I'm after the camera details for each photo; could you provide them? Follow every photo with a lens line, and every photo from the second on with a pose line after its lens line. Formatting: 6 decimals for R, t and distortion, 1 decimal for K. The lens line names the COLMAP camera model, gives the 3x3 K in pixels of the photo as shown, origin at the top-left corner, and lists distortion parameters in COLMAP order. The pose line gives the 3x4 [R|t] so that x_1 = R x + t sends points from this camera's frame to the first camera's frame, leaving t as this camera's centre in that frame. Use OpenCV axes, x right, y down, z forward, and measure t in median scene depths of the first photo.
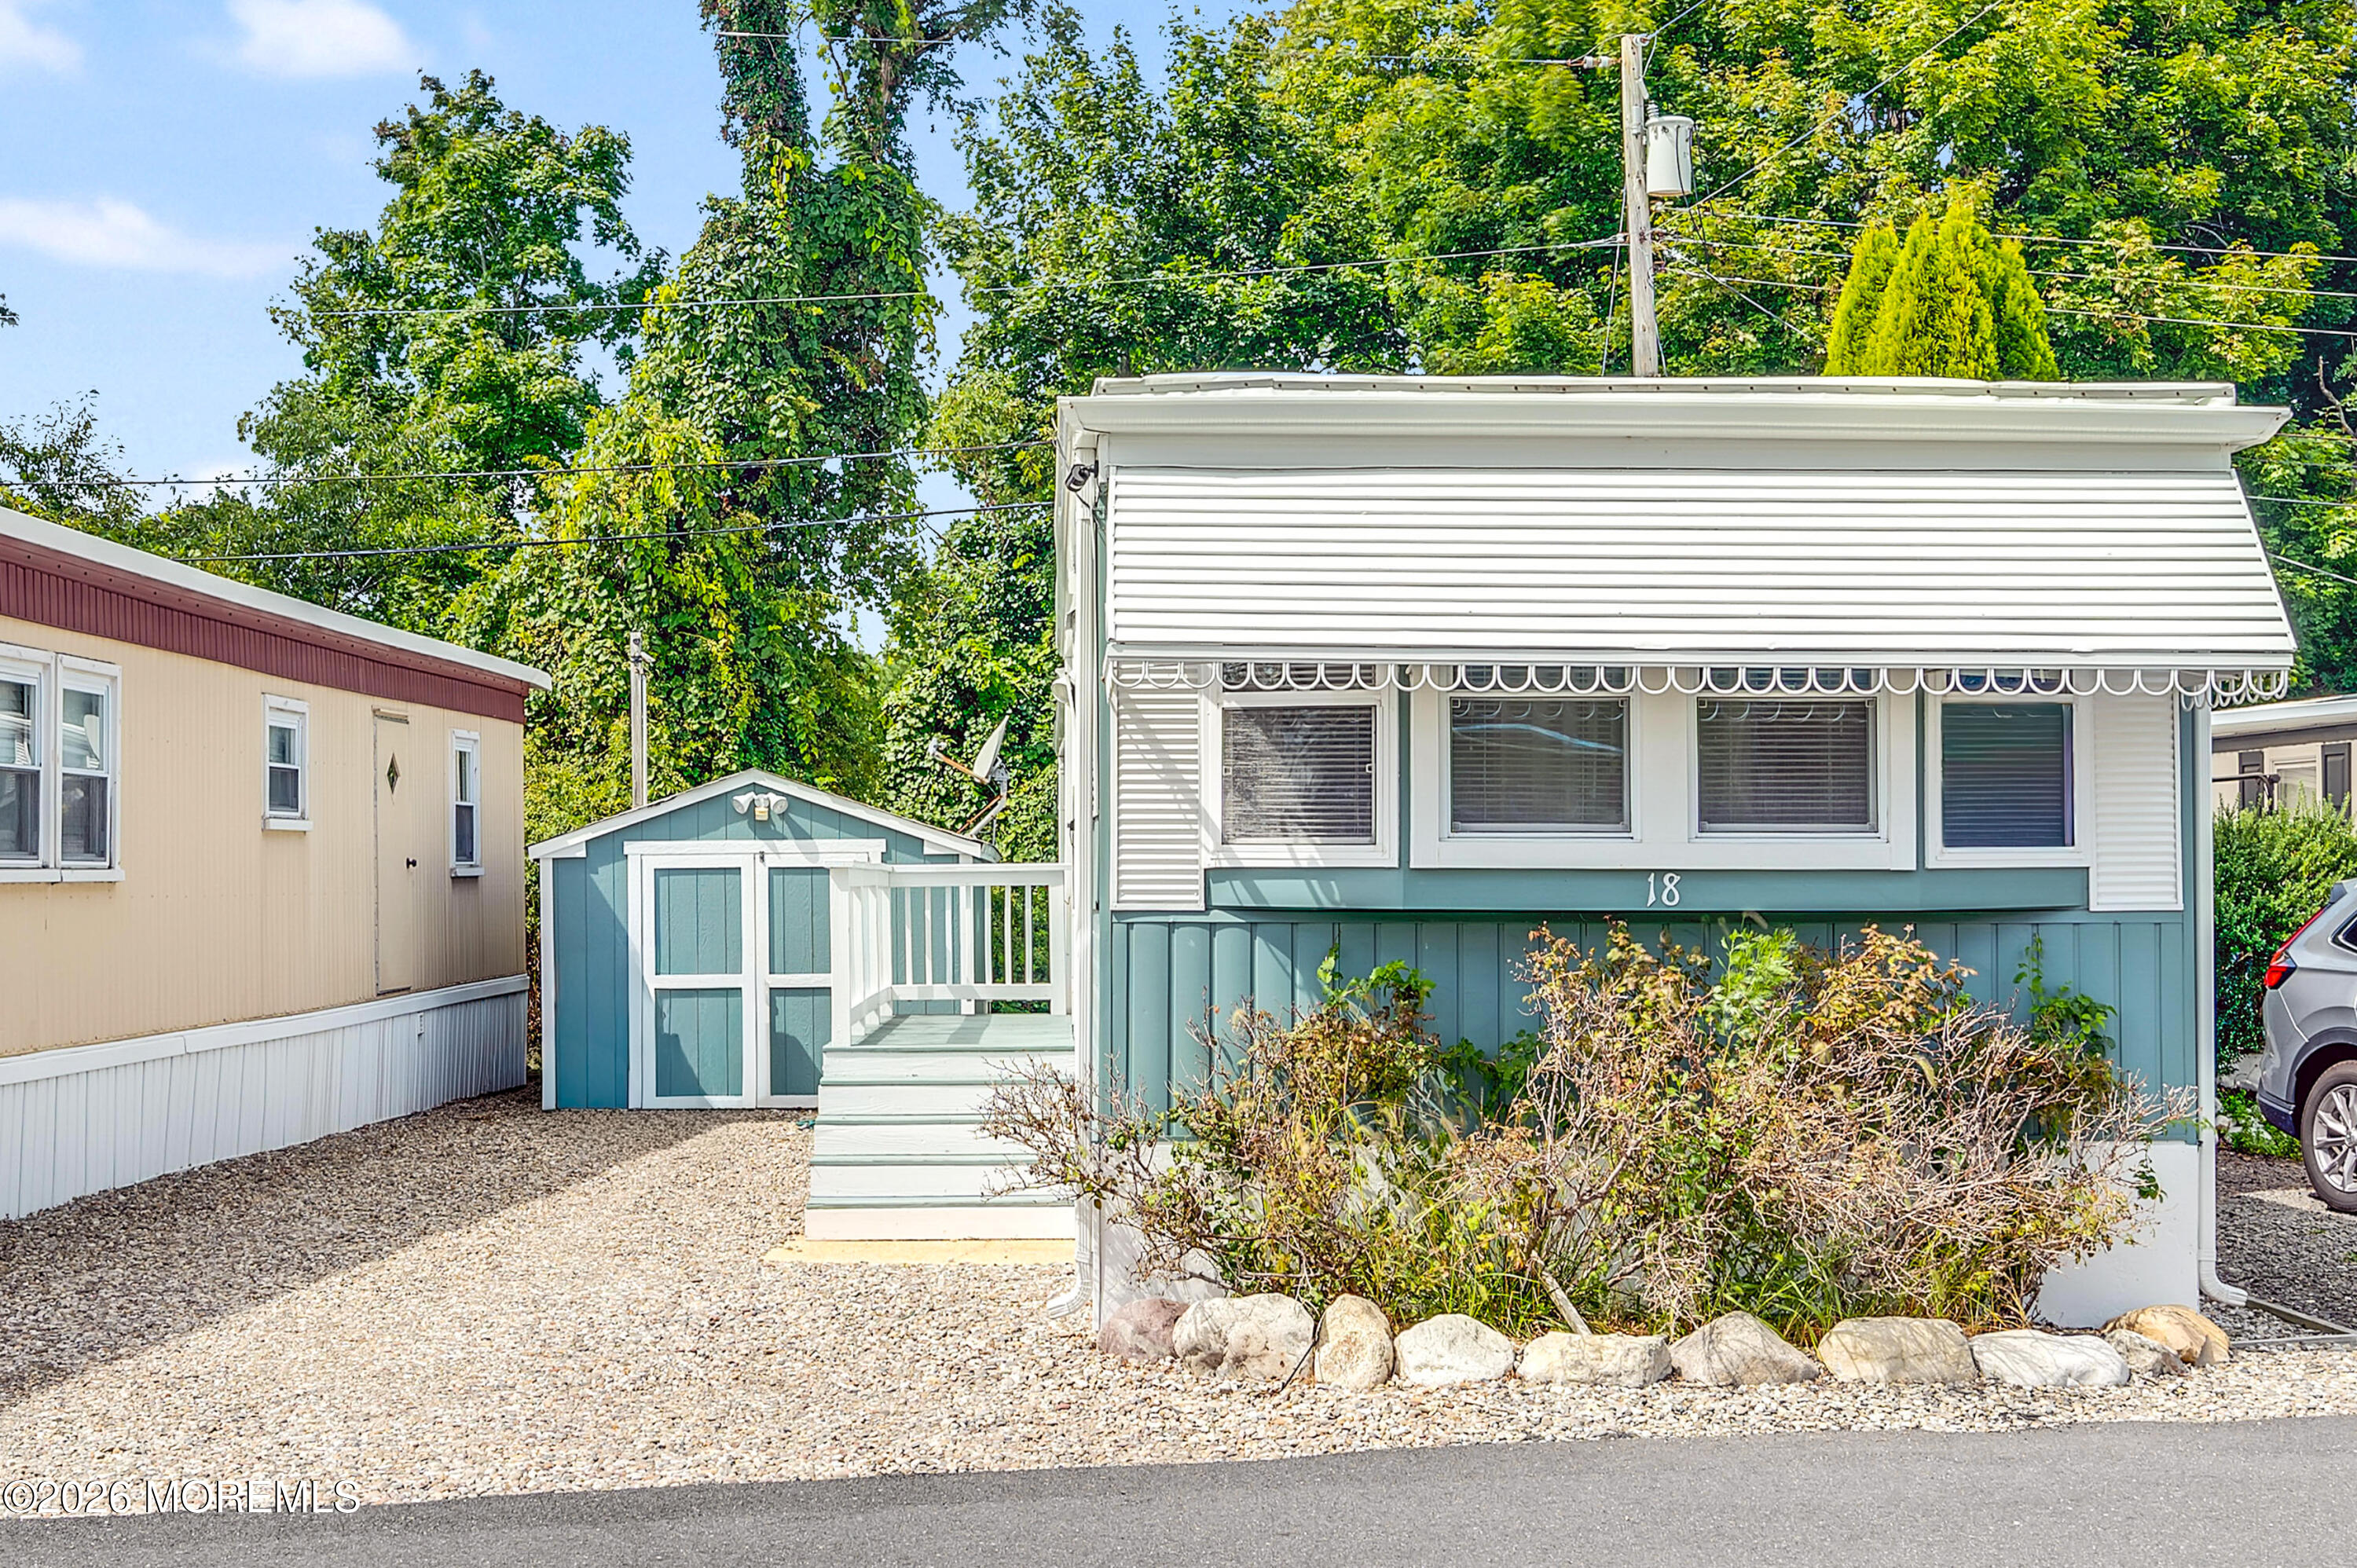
lens RADIAL K [[4037.6, 0, 1178.5], [0, 4037.6, 784.0], [0, 0, 1]] dist [-0.014799, 0.058097]
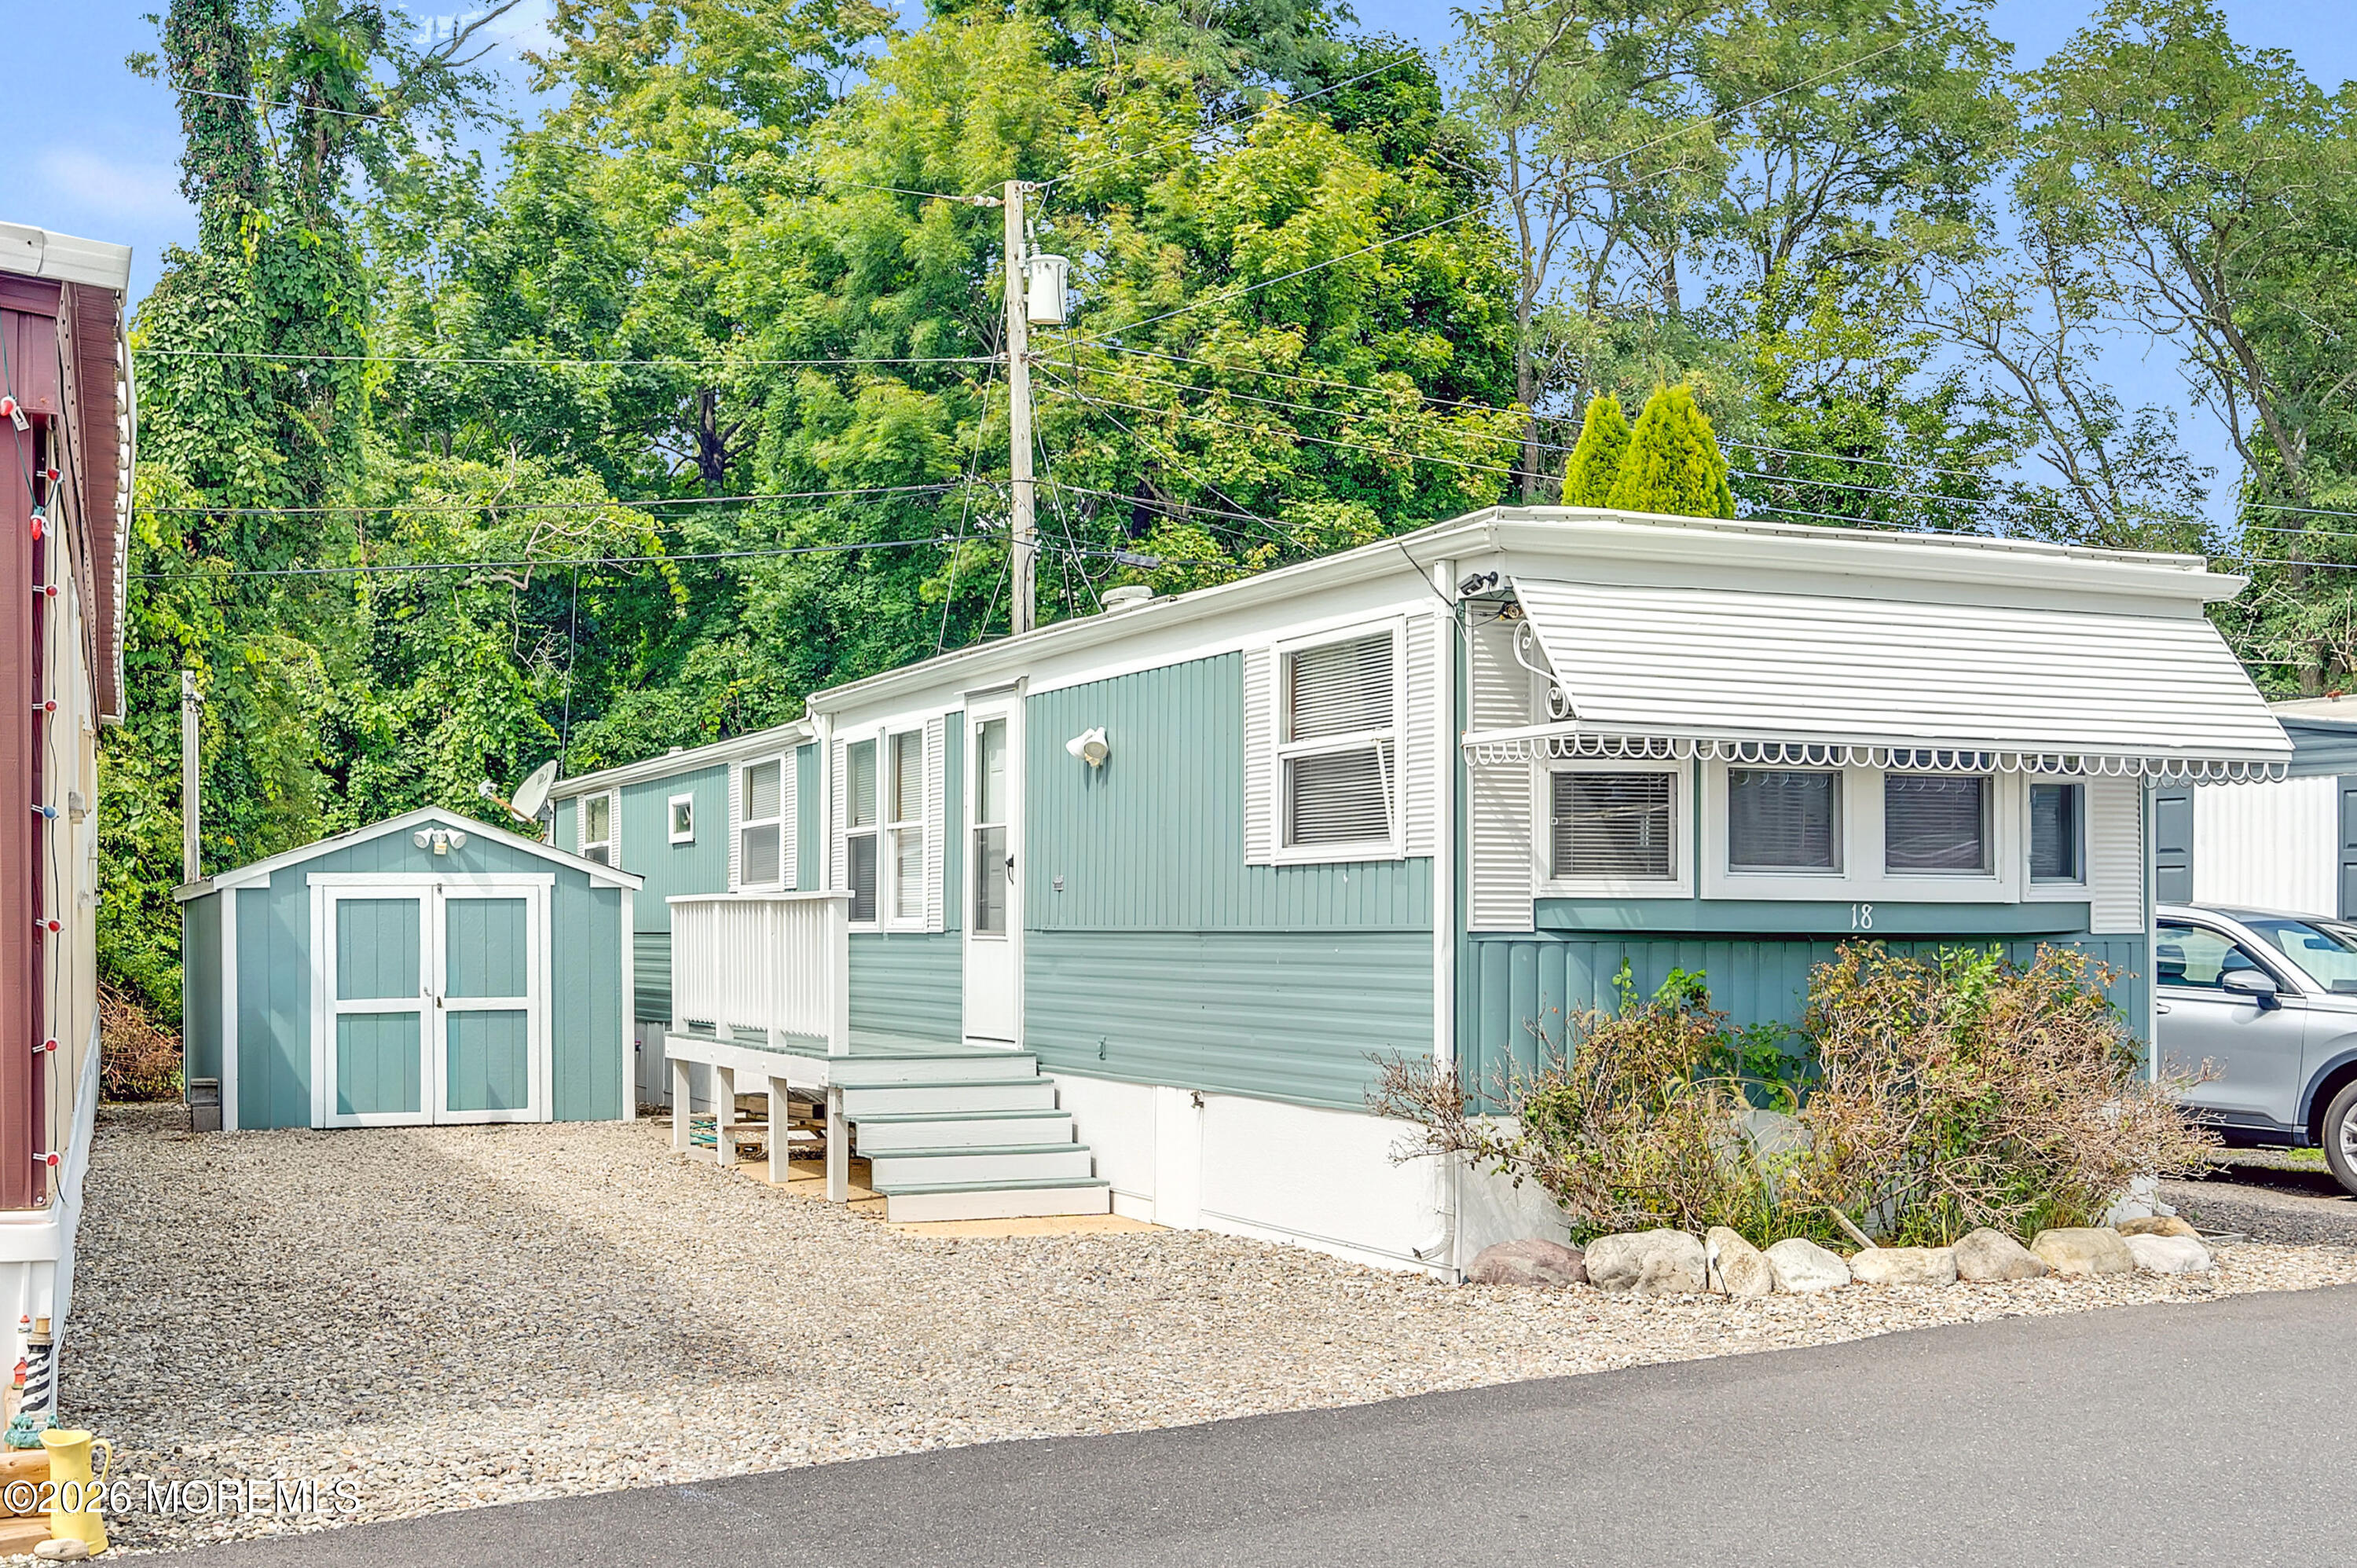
lens RADIAL K [[4037.6, 0, 1178.5], [0, 4037.6, 784.0], [0, 0, 1]] dist [-0.014799, 0.058097]
pose [[0.867859, 0.020666, 0.496381, -0.423968], [-0.014511, 0.999763, -0.016252, 0.004463], [-0.496599, 0.006901, 0.867953, -0.022417]]
